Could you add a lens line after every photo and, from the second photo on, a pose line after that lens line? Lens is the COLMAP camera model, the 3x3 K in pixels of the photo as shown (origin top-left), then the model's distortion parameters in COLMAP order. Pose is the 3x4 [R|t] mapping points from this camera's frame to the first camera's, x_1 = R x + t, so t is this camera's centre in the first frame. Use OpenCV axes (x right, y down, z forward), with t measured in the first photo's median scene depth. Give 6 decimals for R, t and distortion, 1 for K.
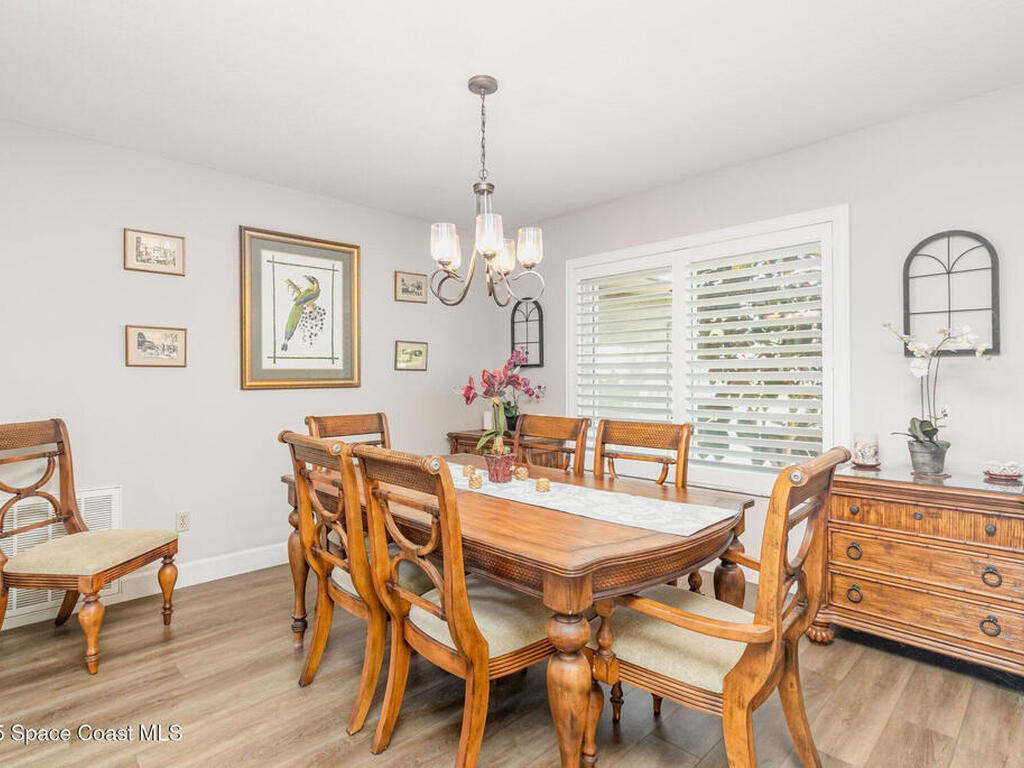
lens RADIAL K [[535.4, 0, 512.0], [0, 535.4, 384.0], [0, 0, 1]] dist [-0.003462, 0.001112]
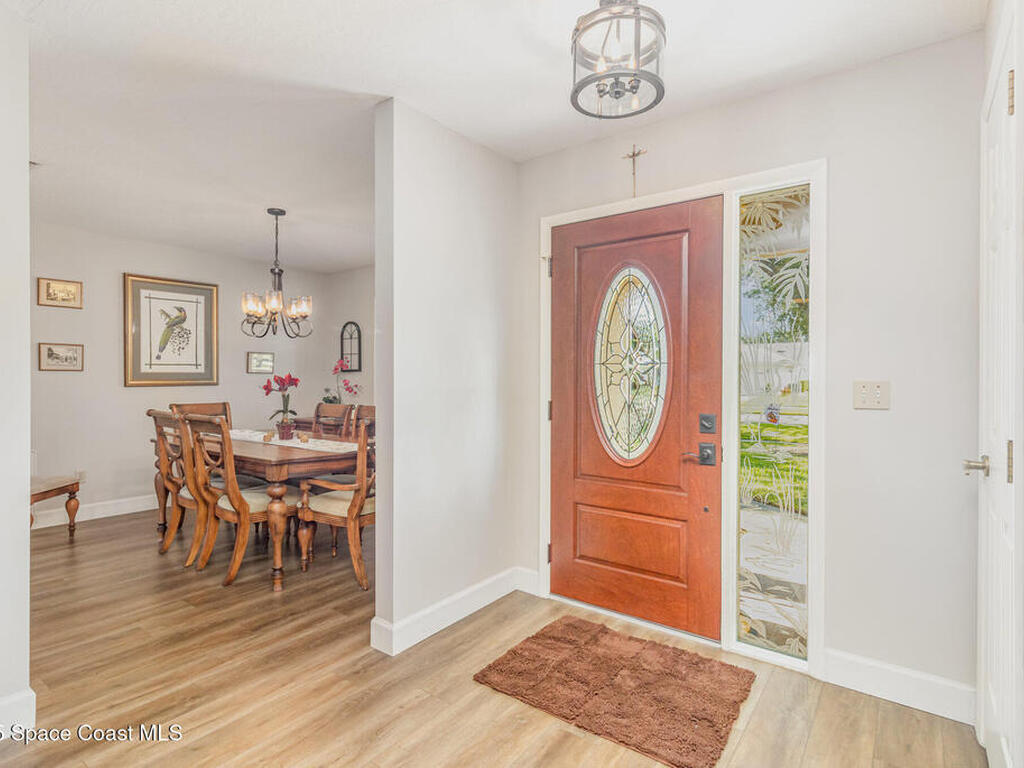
lens RADIAL K [[535.4, 0, 512.0], [0, 535.4, 384.0], [0, 0, 1]] dist [-0.003462, 0.001112]
pose [[0.988328, 0.003944, 0.152288, 0.305658], [-0.004186, 0.999990, 0.001272, -0.003111], [-0.152282, -0.001895, 0.988335, -0.582751]]
